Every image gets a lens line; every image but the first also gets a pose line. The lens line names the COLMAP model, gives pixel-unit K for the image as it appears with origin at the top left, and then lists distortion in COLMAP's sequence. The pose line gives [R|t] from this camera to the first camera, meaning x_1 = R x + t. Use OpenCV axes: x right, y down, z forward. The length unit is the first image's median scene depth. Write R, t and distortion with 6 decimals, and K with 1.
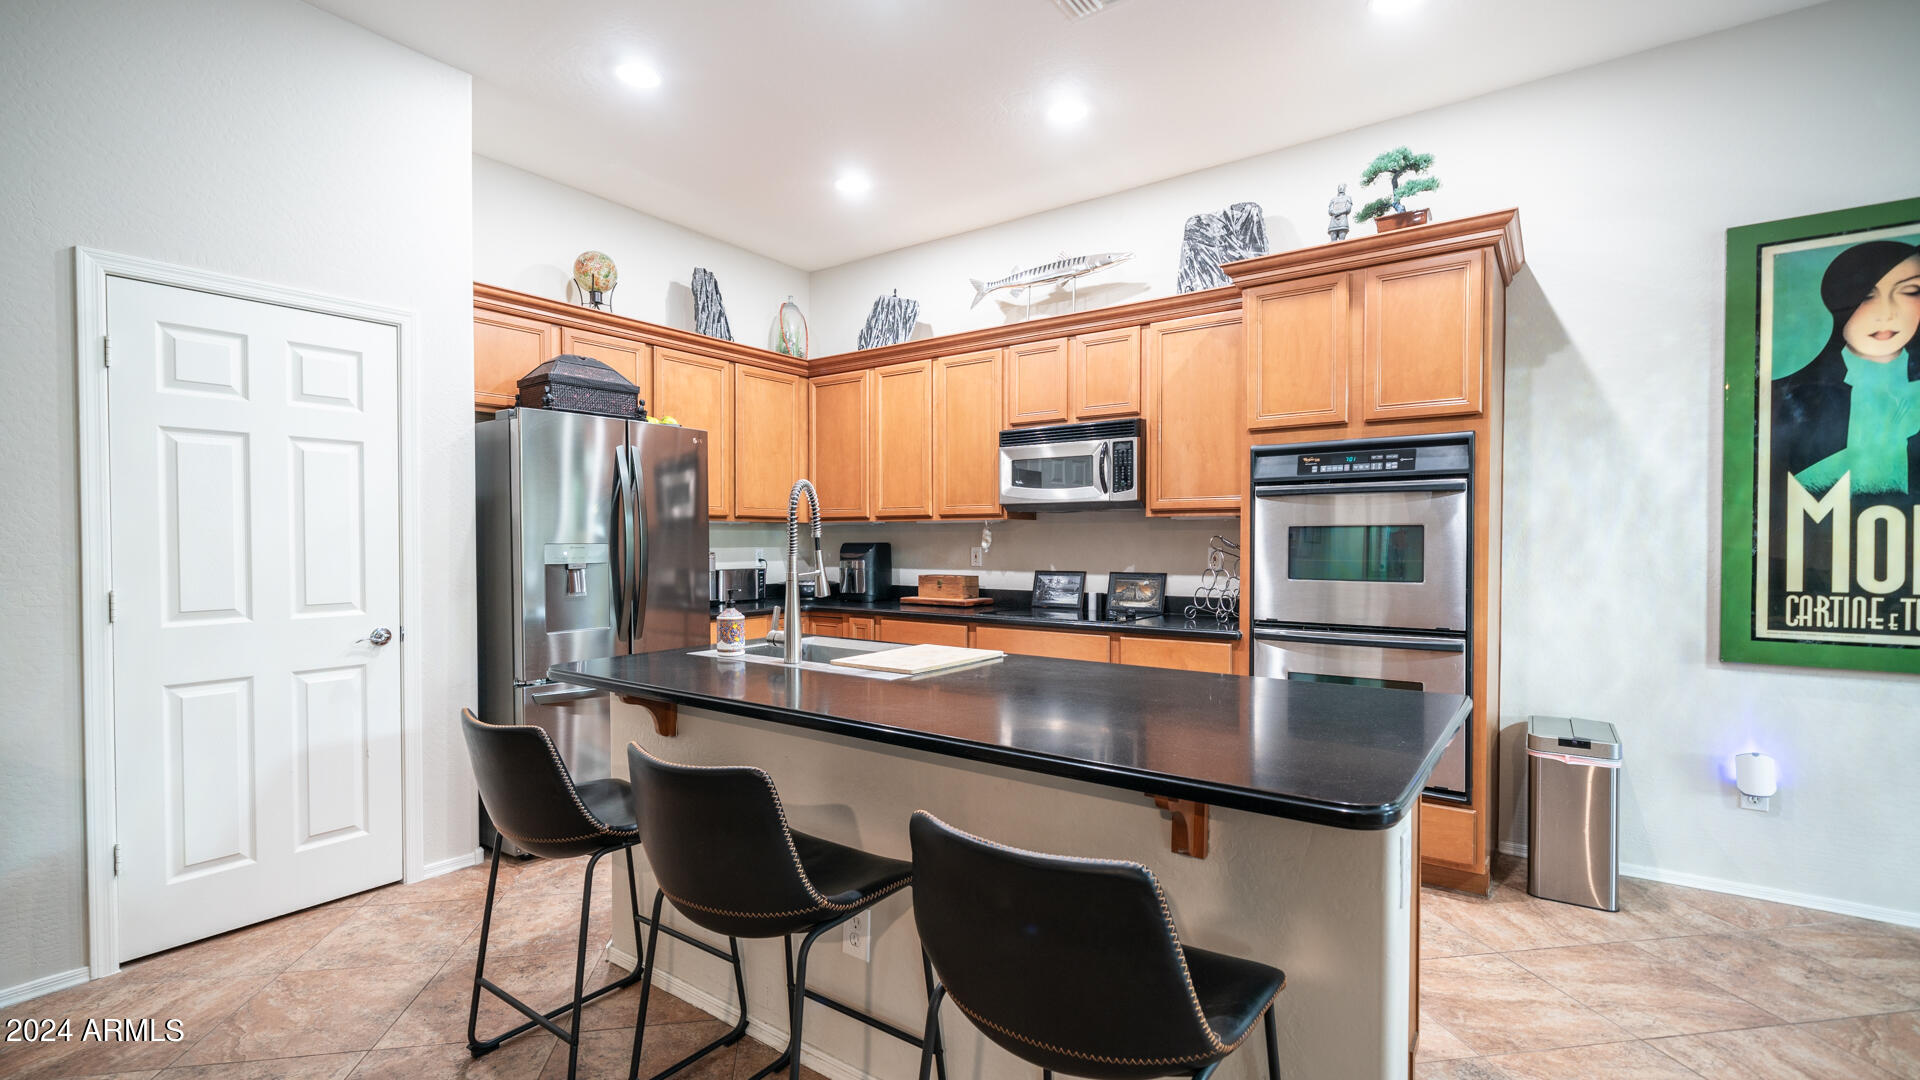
lens RADIAL K [[860.6, 0, 953.1], [0, 860.6, 551.9], [0, 0, 1]] dist [-0.001020, 0.000044]
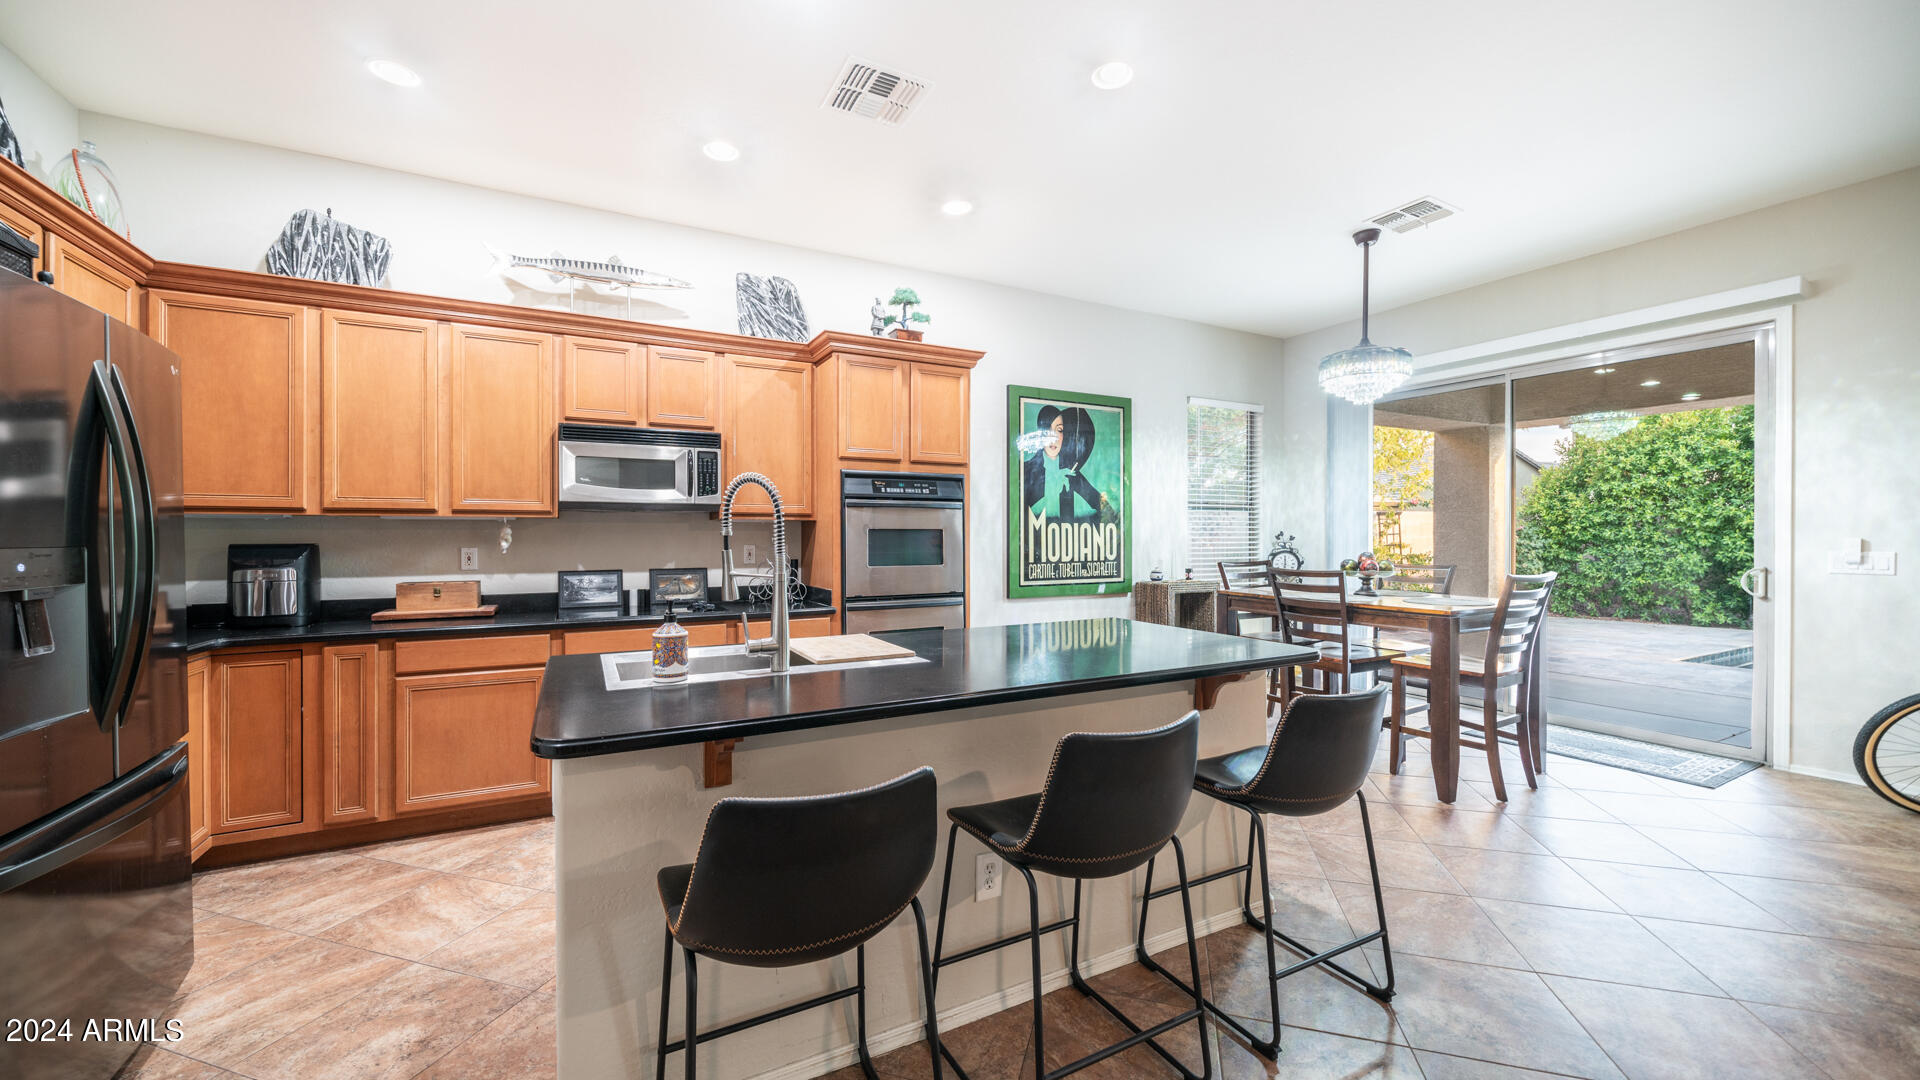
lens RADIAL K [[702.7, 0, 946.9], [0, 702.7, 538.8], [0, 0, 1]] dist [-0.004168, -0.000011]
pose [[0.436155, -0.000595, 0.899871, -0.467438], [0.015149, 0.999863, -0.006682, -0.002968], [-0.899744, 0.016547, 0.436105, 0.300089]]
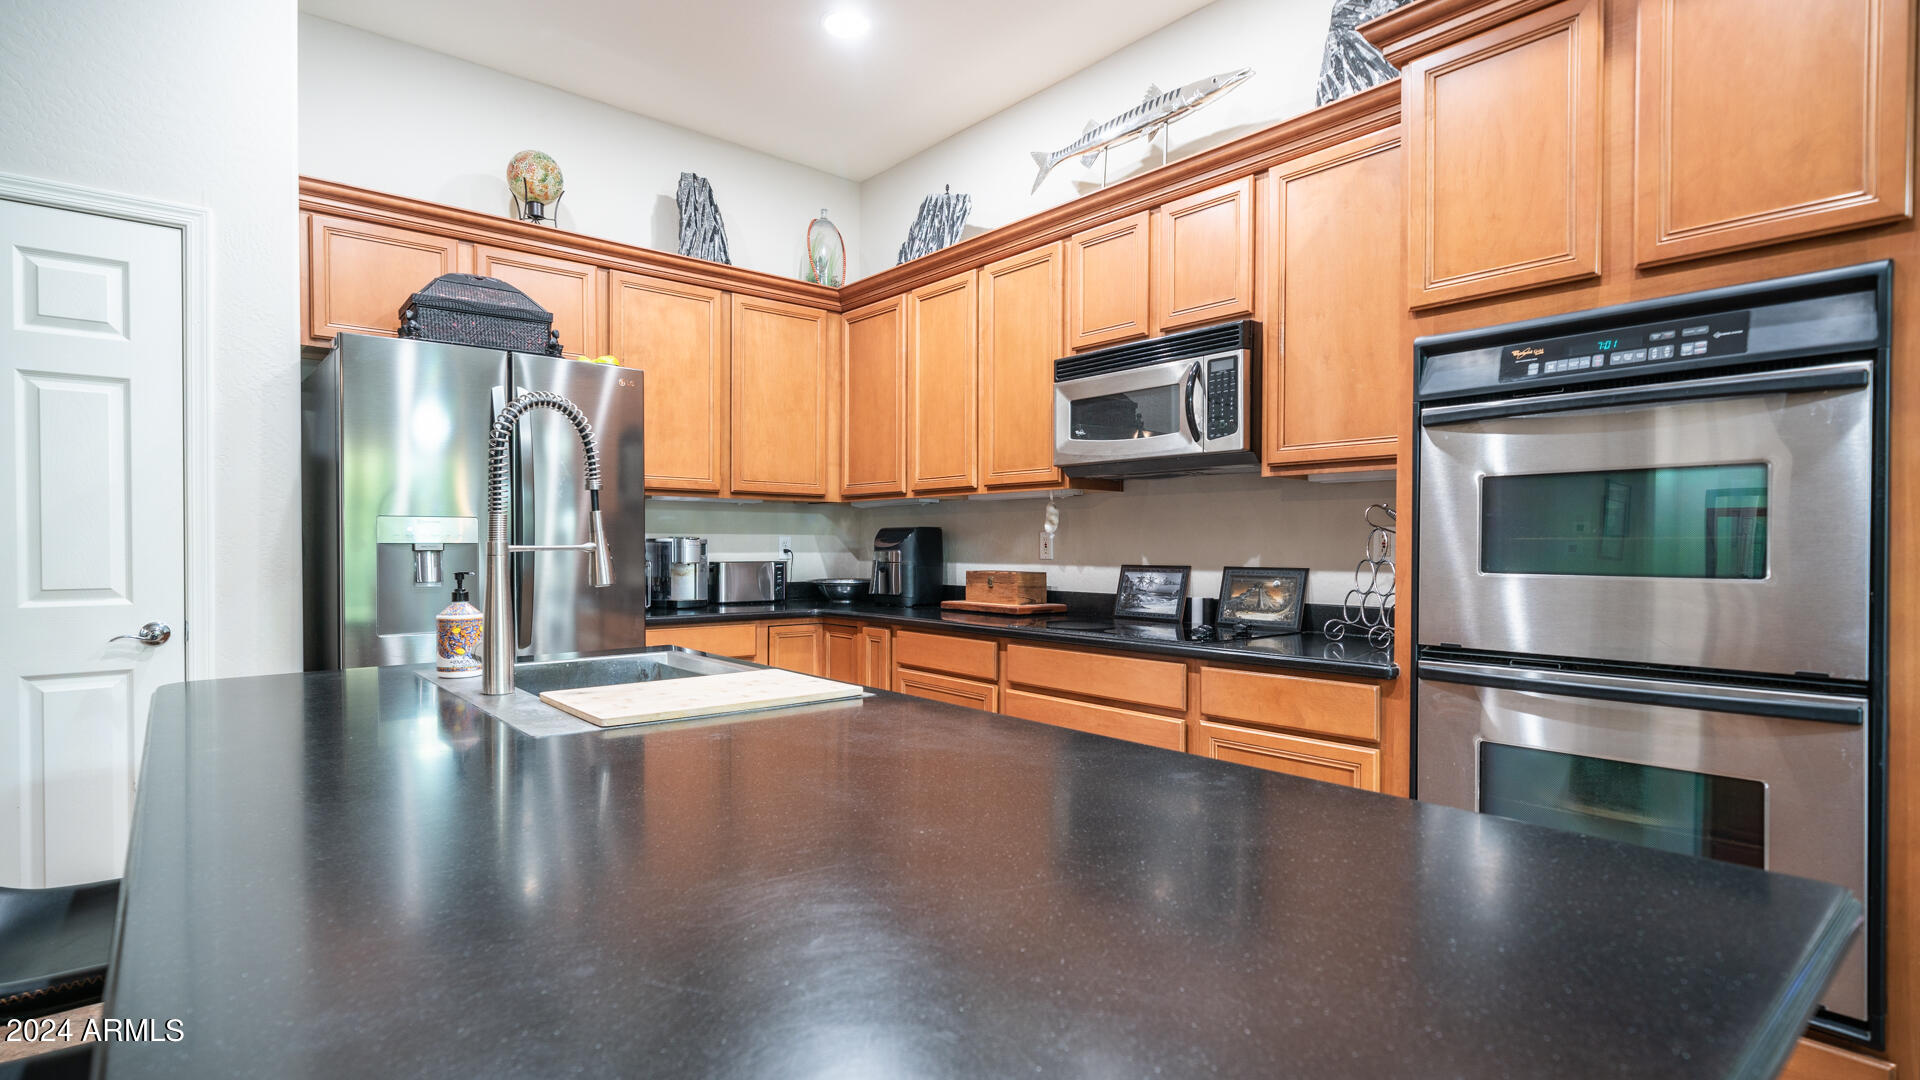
lens RADIAL K [[944.7, 0, 948.9], [0, 944.7, 553.3], [0, 0, 1]] dist [0.002063, 0.000420]
pose [[0.969484, 0.004841, -0.245105, 0.163761], [-0.006410, 0.999964, -0.005600, 0.019517], [0.245069, 0.007000, 0.969480, 0.261077]]
